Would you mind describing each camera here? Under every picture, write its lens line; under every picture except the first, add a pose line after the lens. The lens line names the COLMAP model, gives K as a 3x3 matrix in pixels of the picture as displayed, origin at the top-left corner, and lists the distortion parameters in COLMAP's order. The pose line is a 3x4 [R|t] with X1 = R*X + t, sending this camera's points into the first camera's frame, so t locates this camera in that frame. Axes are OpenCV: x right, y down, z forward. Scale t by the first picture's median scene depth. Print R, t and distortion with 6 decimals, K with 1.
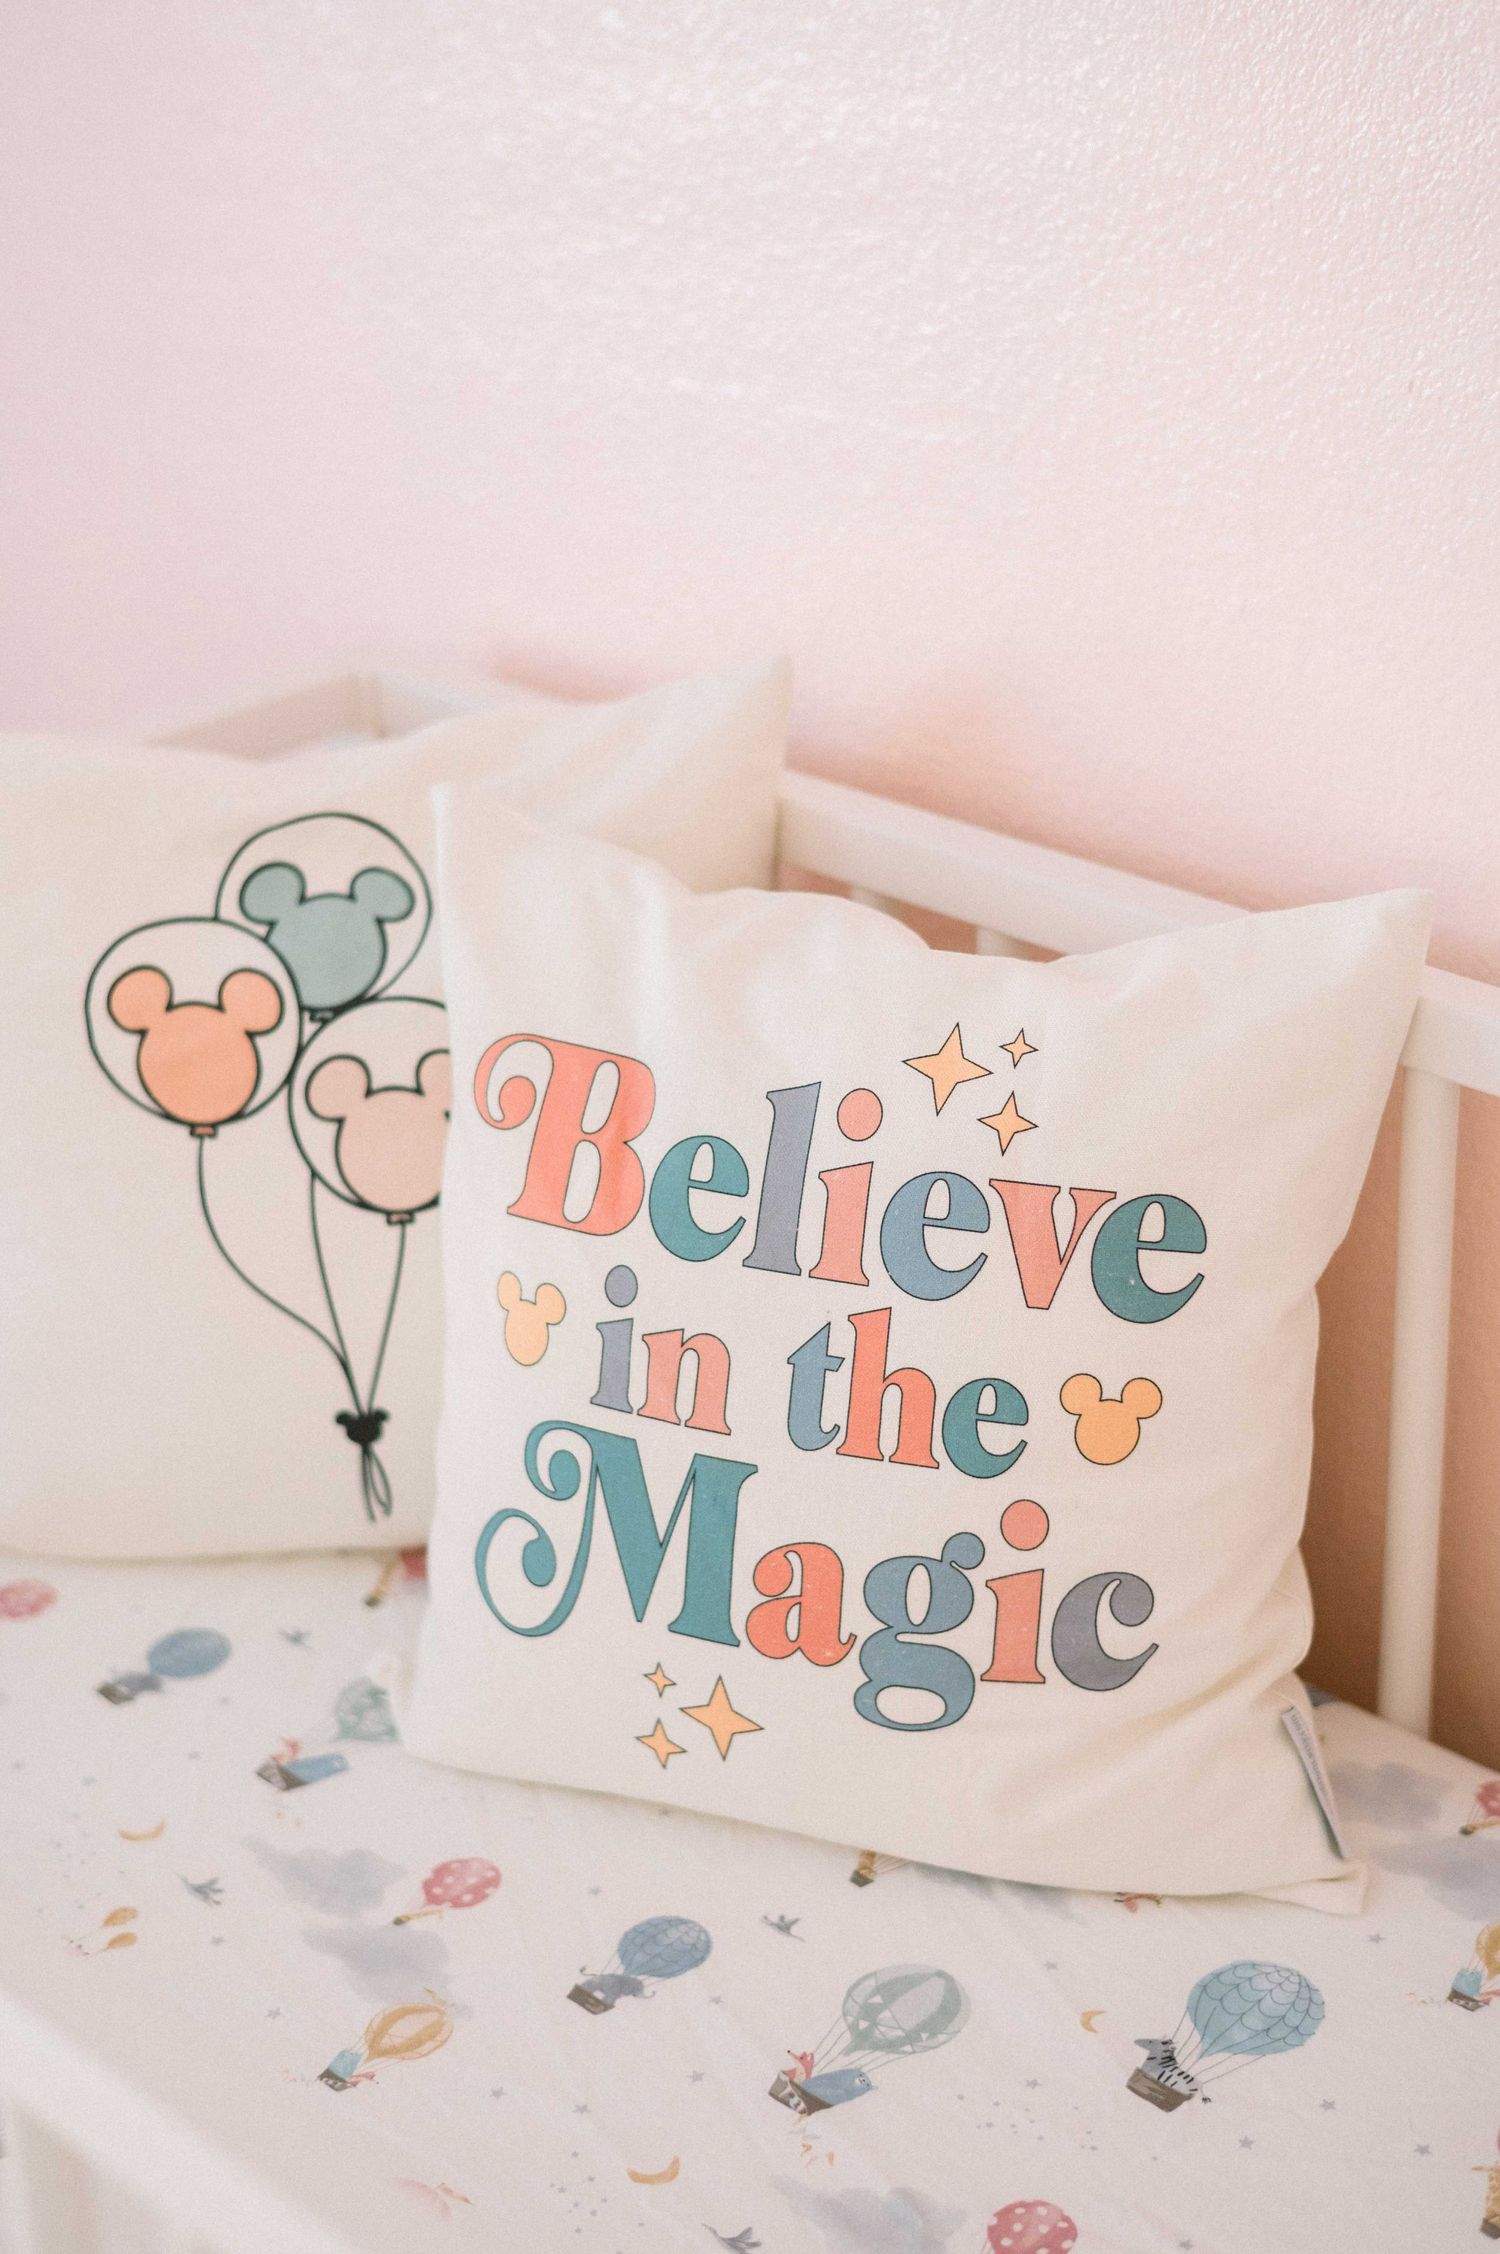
lens RADIAL K [[3668.6, 0, 750.0], [0, 3668.6, 1127.0], [0, 0, 1]] dist [-0.023059, -0.047644]
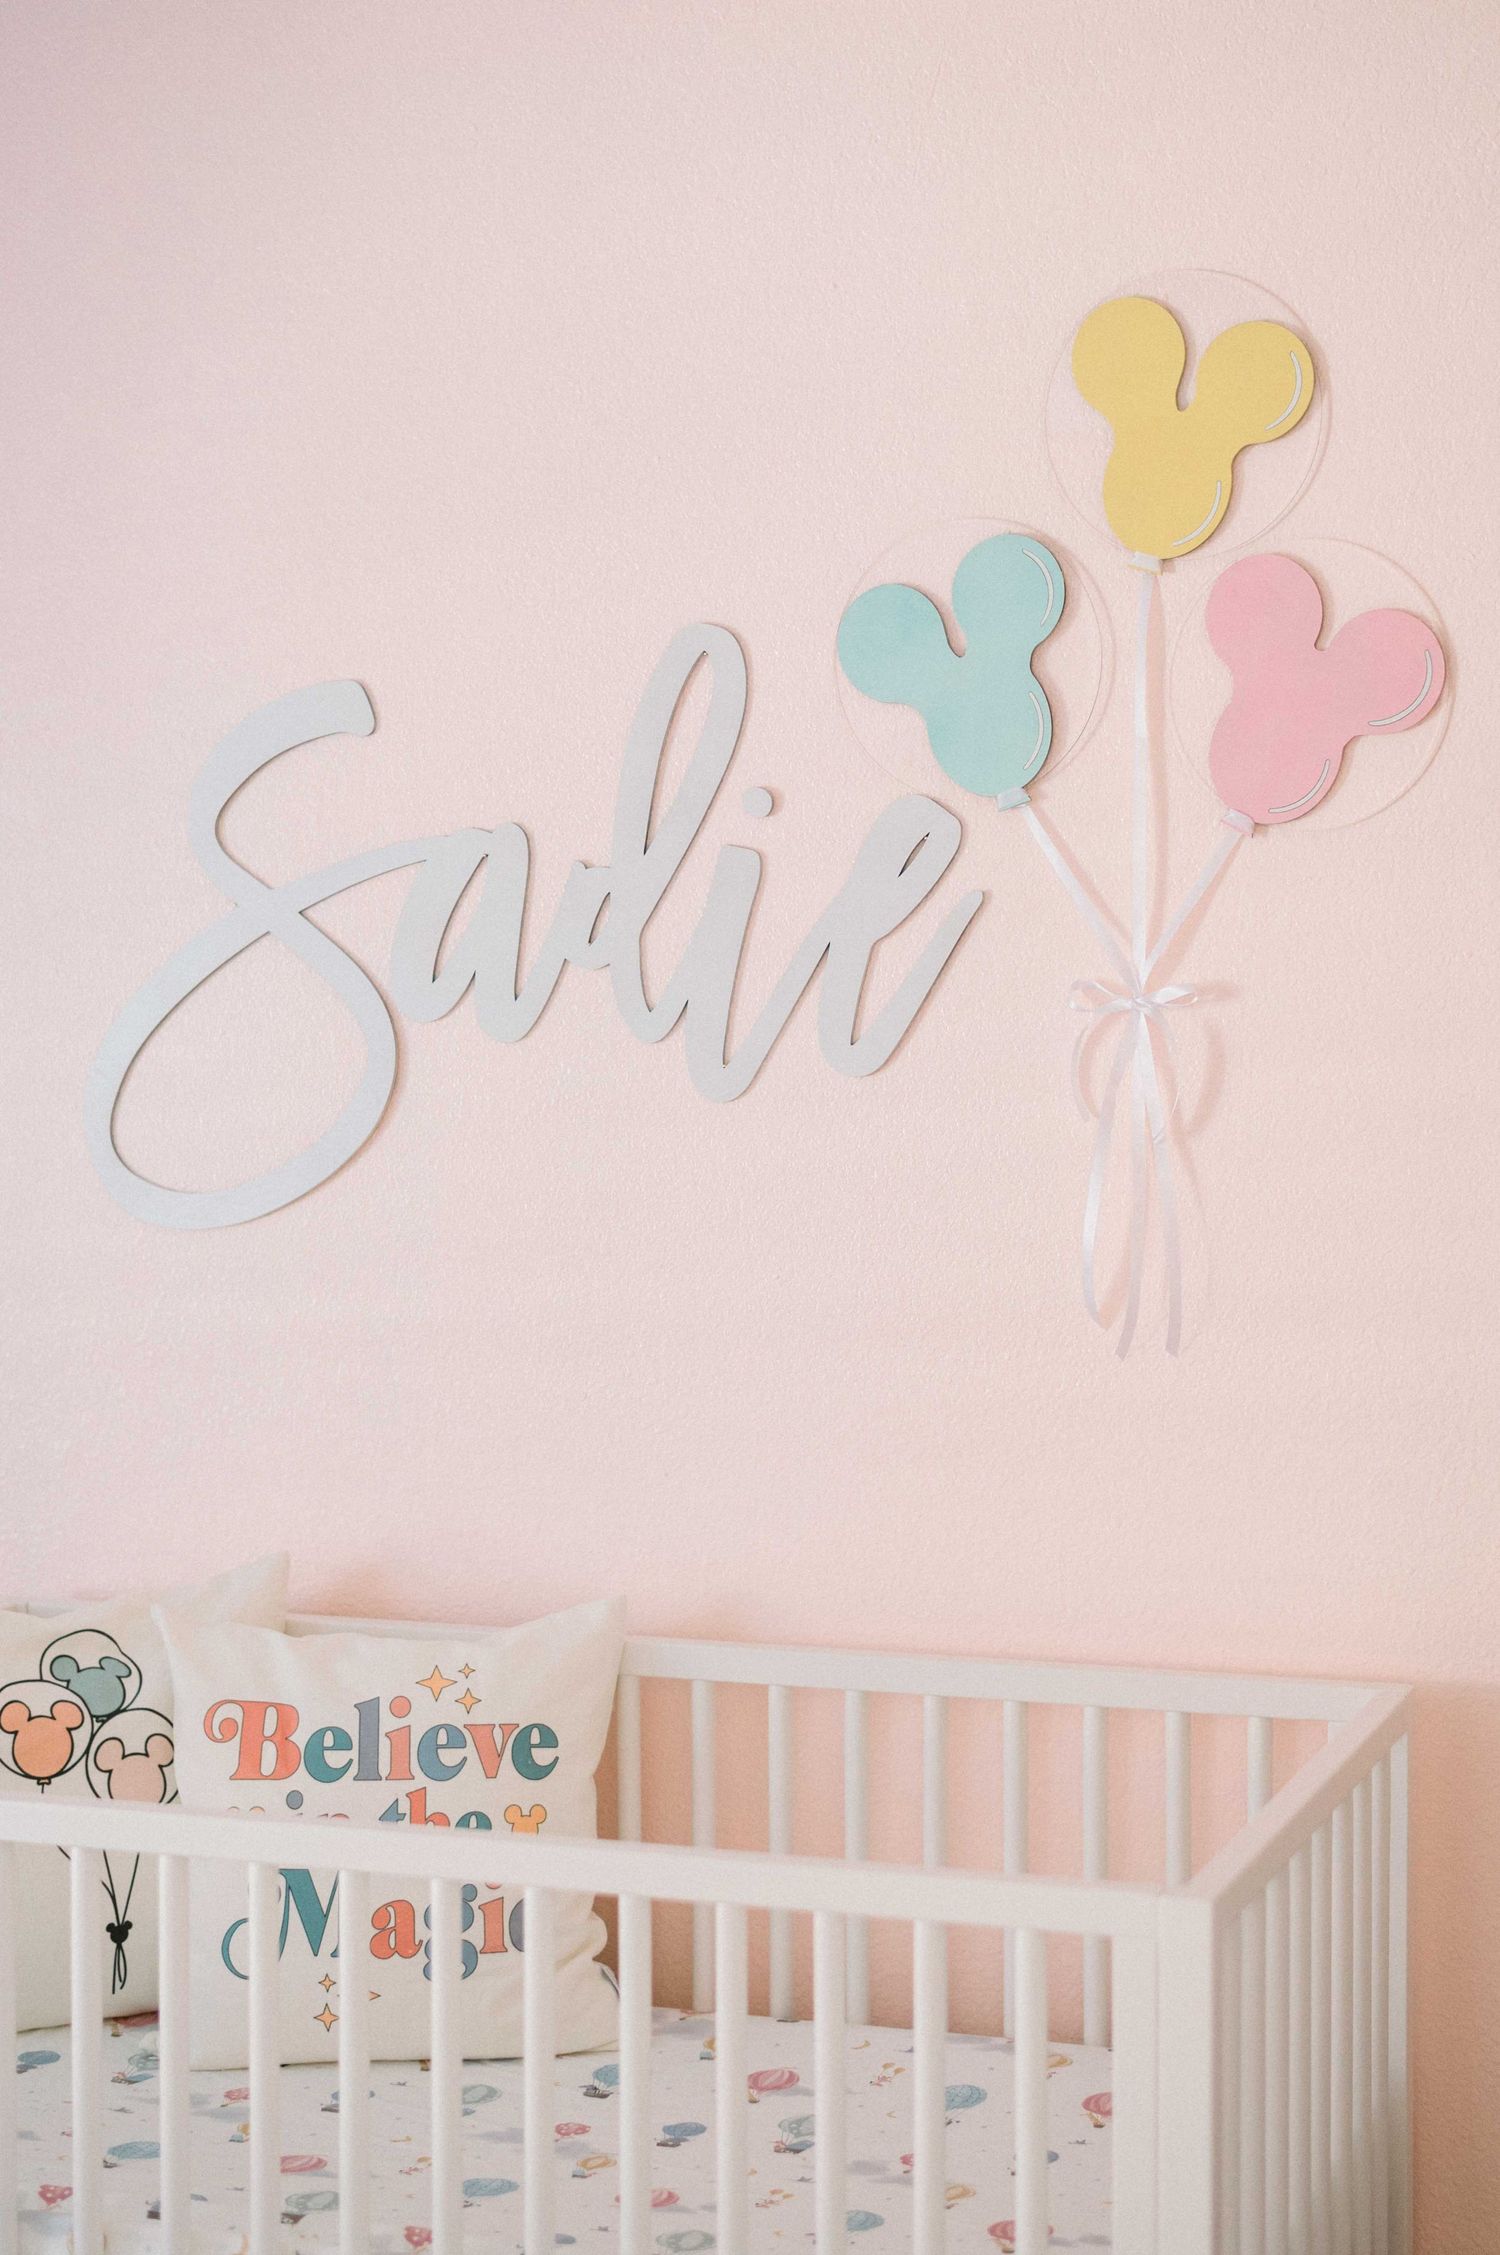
lens RADIAL K [[3670.3, 0, 750.0], [0, 3670.3, 1127.5], [0, 0, 1]] dist [-0.023059, -0.047644]
pose [[0.914116, 0.007869, 0.405377, -0.681845], [0.151156, 0.921121, -0.358731, 0.503357], [-0.376224, 0.389197, 0.840822, -1.110790]]
